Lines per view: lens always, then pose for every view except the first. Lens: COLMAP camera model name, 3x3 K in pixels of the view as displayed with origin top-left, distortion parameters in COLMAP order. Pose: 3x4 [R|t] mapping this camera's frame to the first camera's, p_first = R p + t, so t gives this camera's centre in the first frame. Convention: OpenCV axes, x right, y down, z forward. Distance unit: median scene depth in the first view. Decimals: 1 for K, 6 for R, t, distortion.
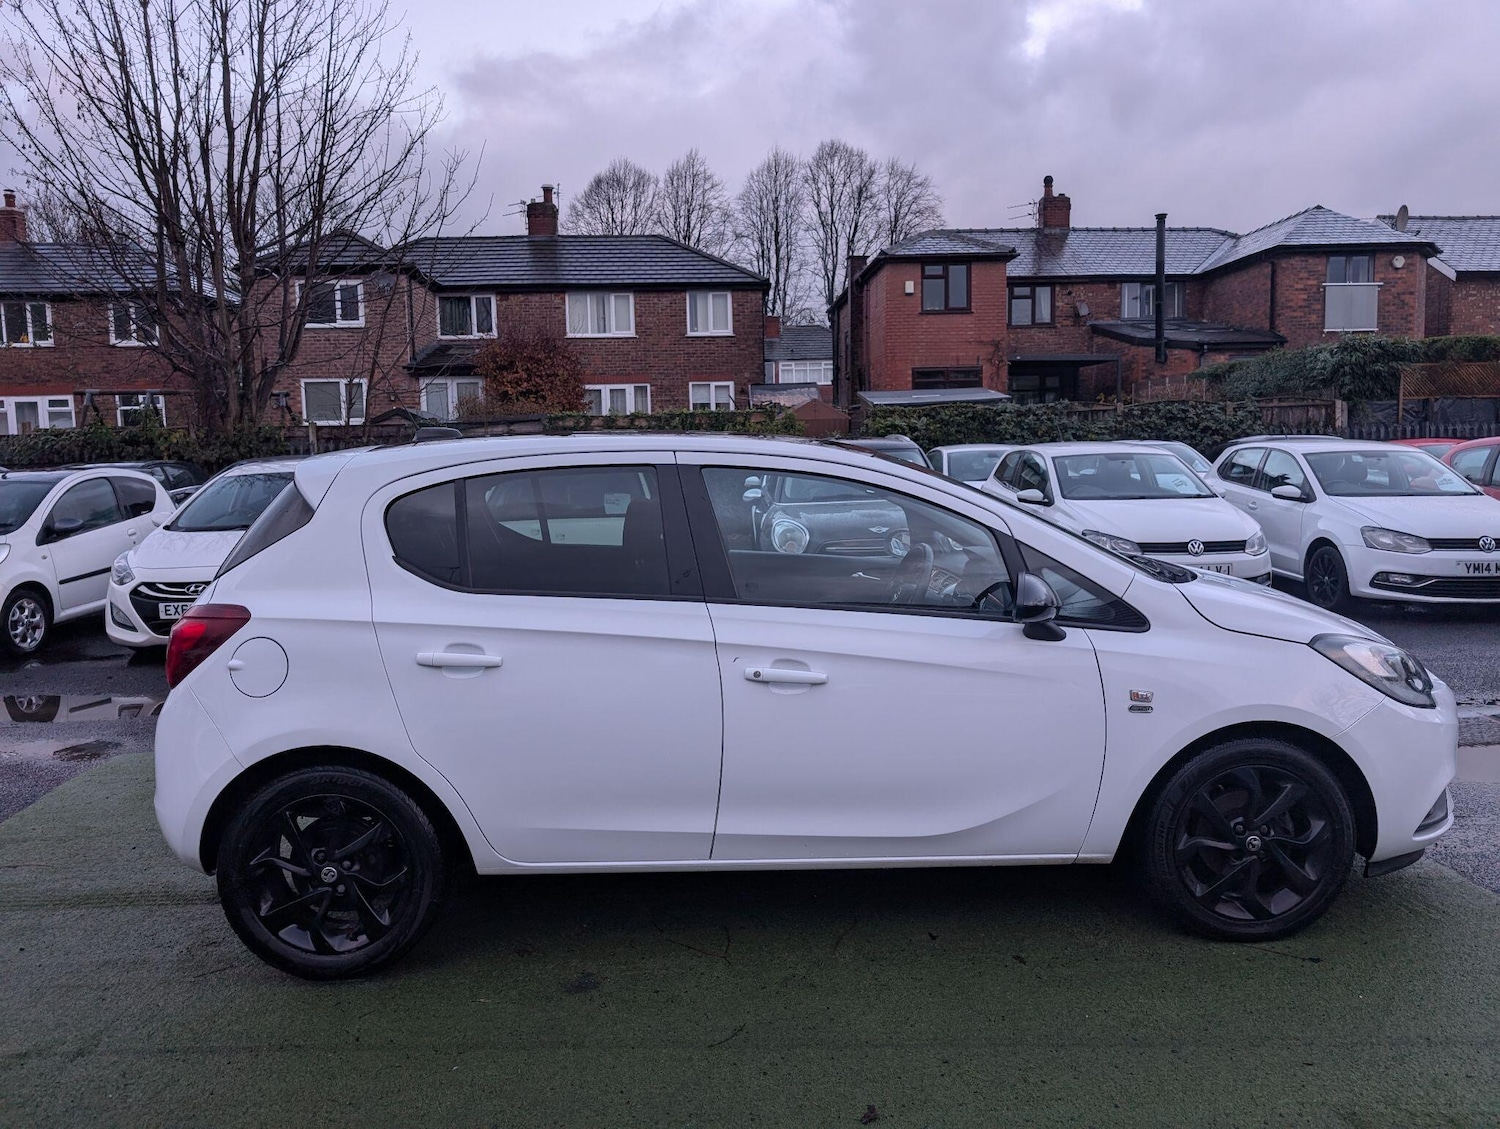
lens RADIAL K [[1074.8, 0, 751.8], [0, 1074.8, 562.7], [0, 0, 1]] dist [0.020212, -0.018128]
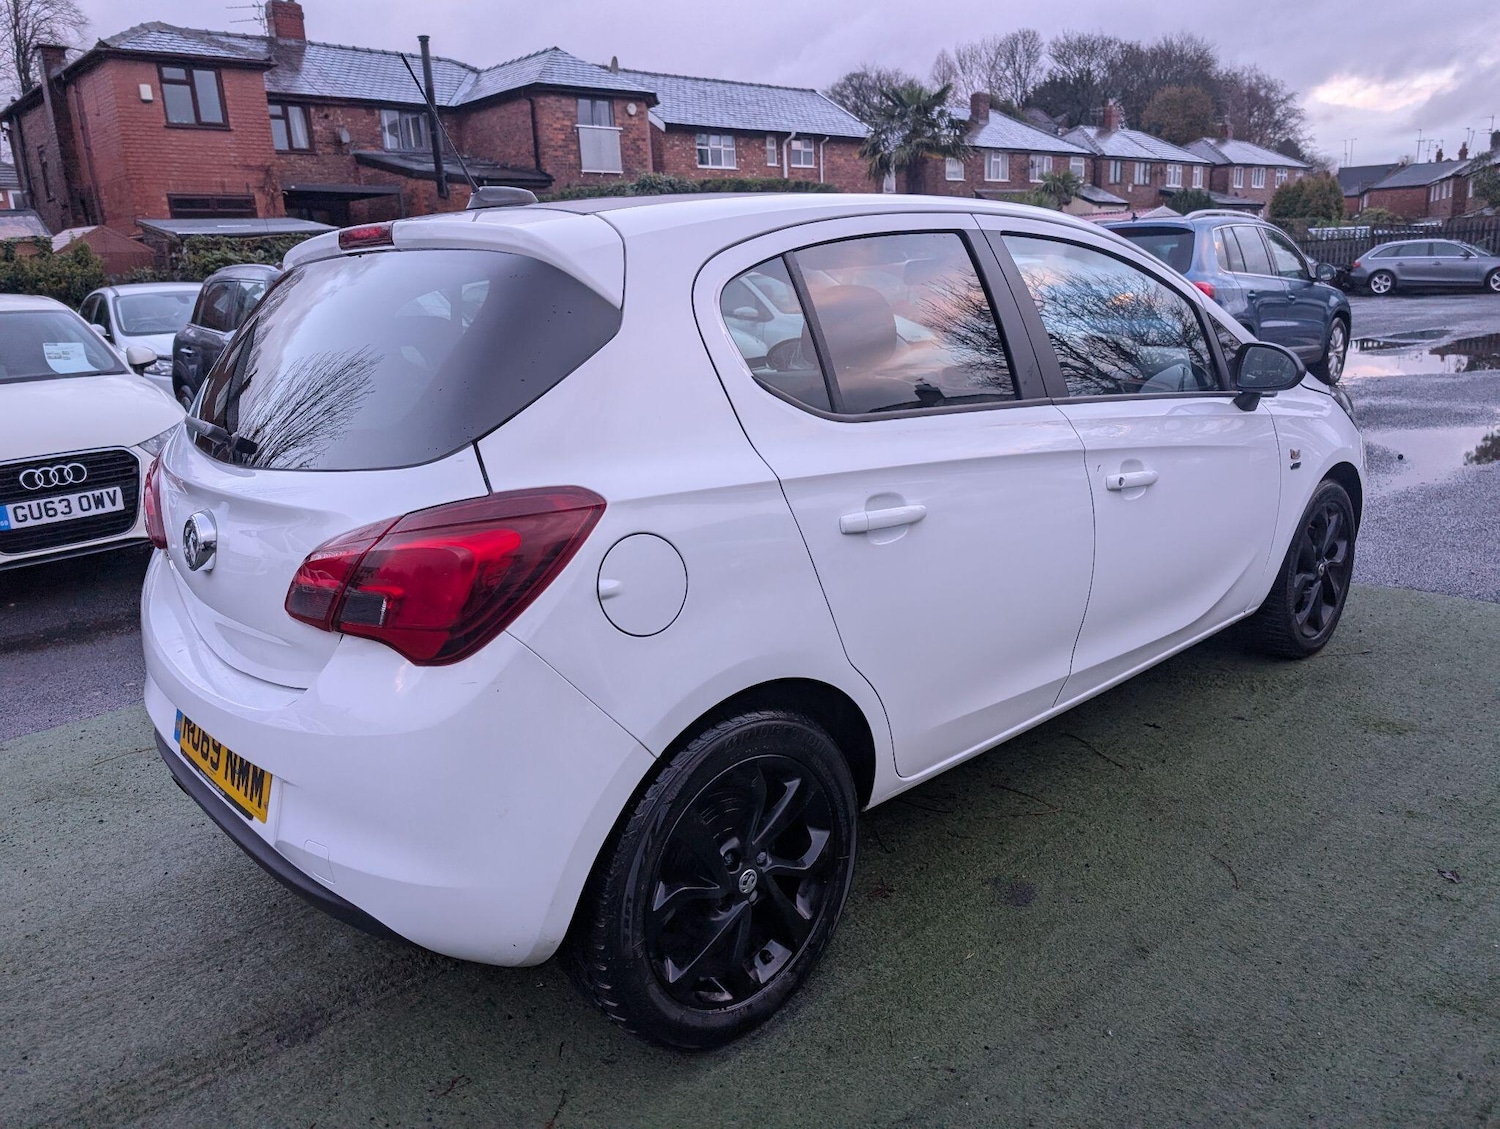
lens RADIAL K [[1074.8, 0, 734.3], [0, 1074.8, 553.5], [0, 0, 1]] dist [0.020212, -0.018128]
pose [[0.763291, -0.177327, 0.621242, -0.085742], [0.096197, 0.982069, 0.162129, -0.000870], [-0.638852, -0.063990, 0.766664, 0.059059]]
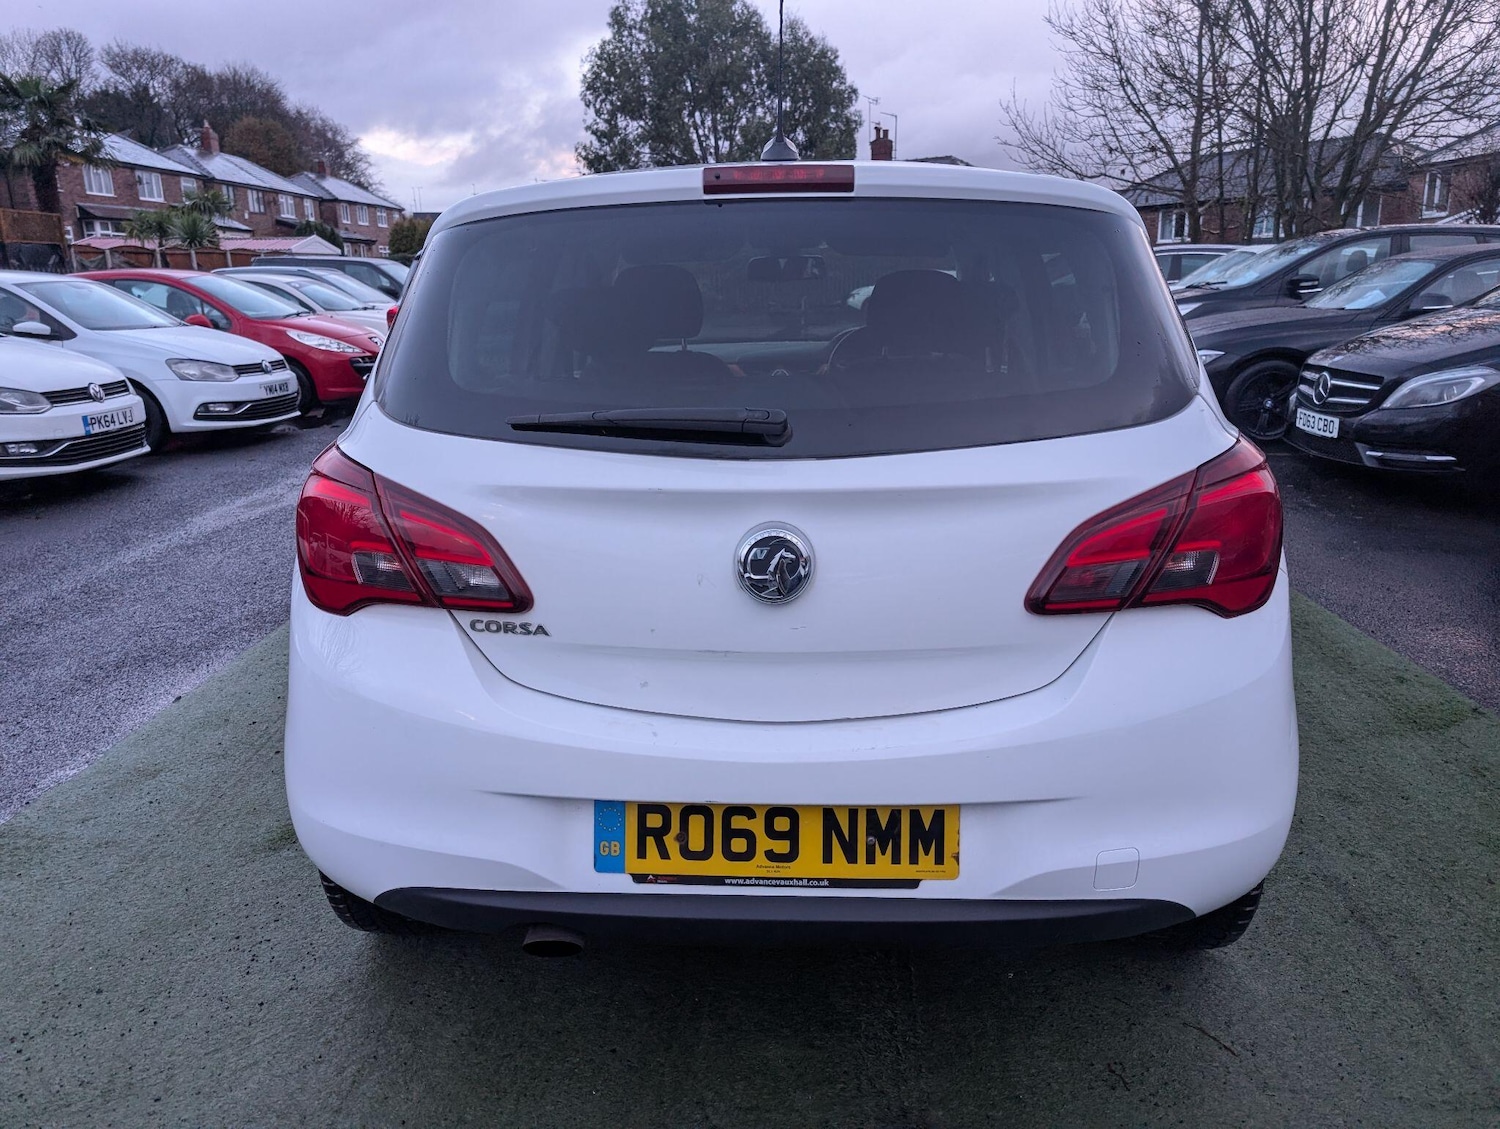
lens RADIAL K [[1074.8, 0, 737.0], [0, 1074.8, 562.2], [0, 0, 1]] dist [0.020212, -0.018128]
pose [[0.086315, -0.237665, 0.967505, -0.122367], [0.115674, 0.966952, 0.227209, -0.006239], [-0.989530, 0.092304, 0.110955, 0.136740]]
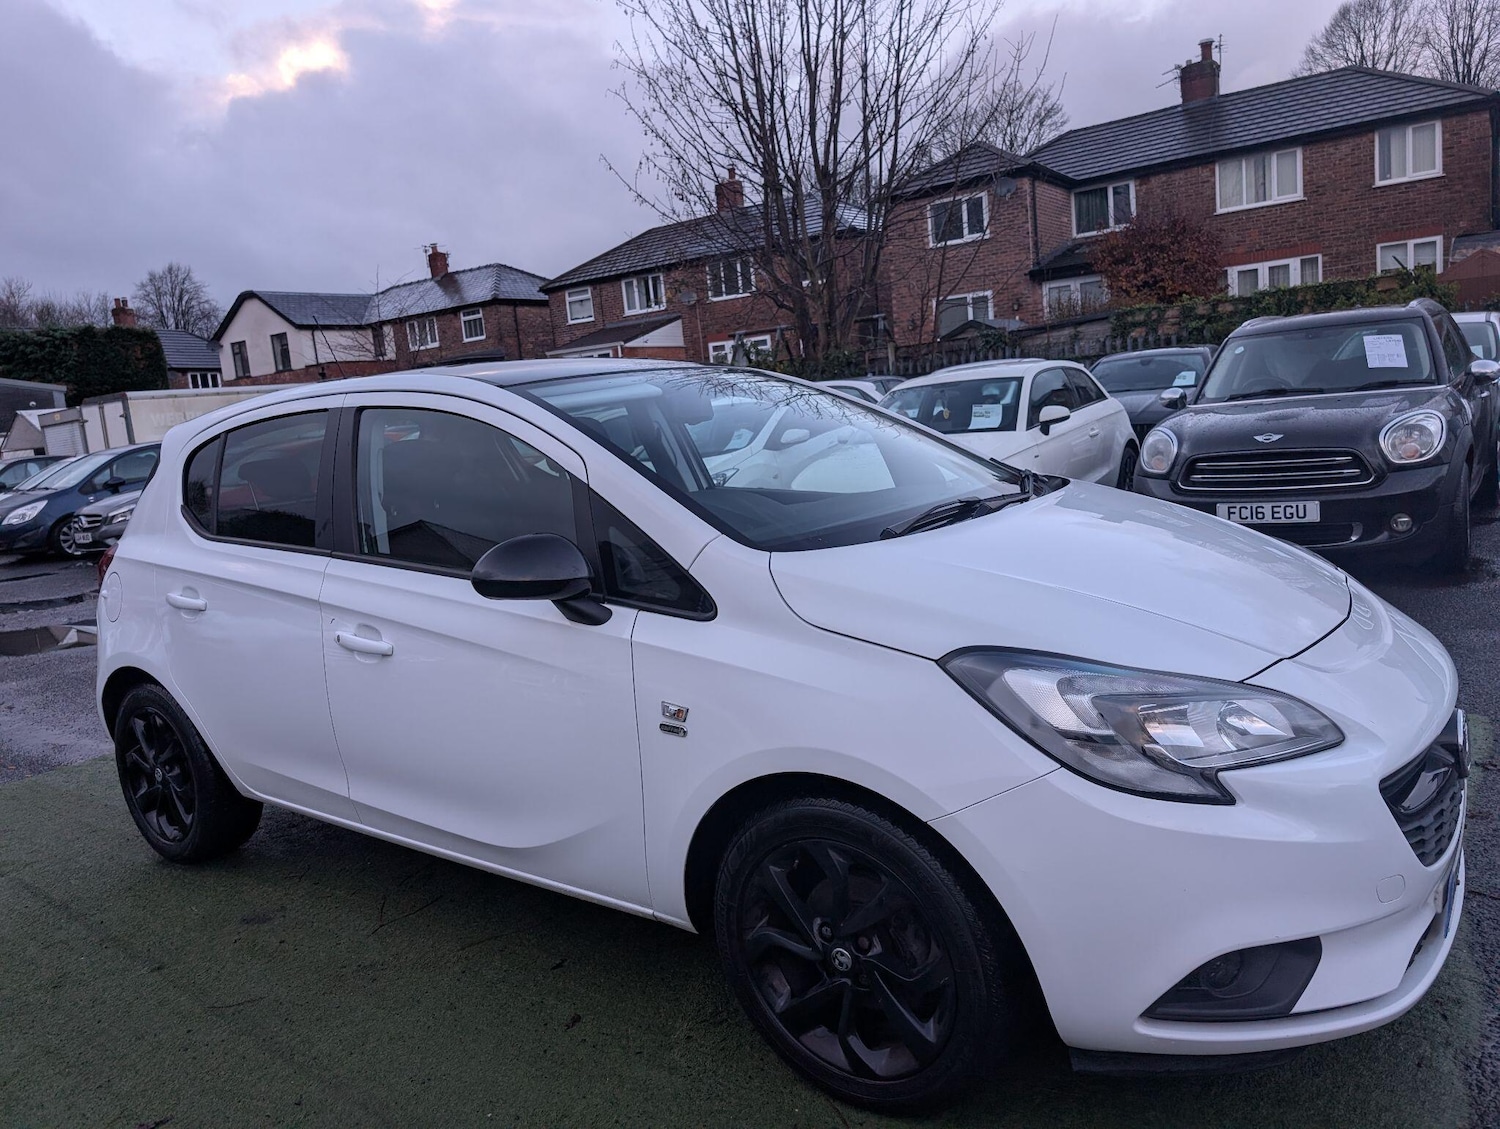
lens RADIAL K [[1074.8, 0, 735.5], [0, 1074.8, 558.3], [0, 0, 1]] dist [0.020212, -0.018128]
pose [[0.779878, 0.037453, -0.624810, 0.093578], [0.014374, 0.996873, 0.077696, -0.003463], [0.625766, -0.069574, 0.776902, 0.055070]]
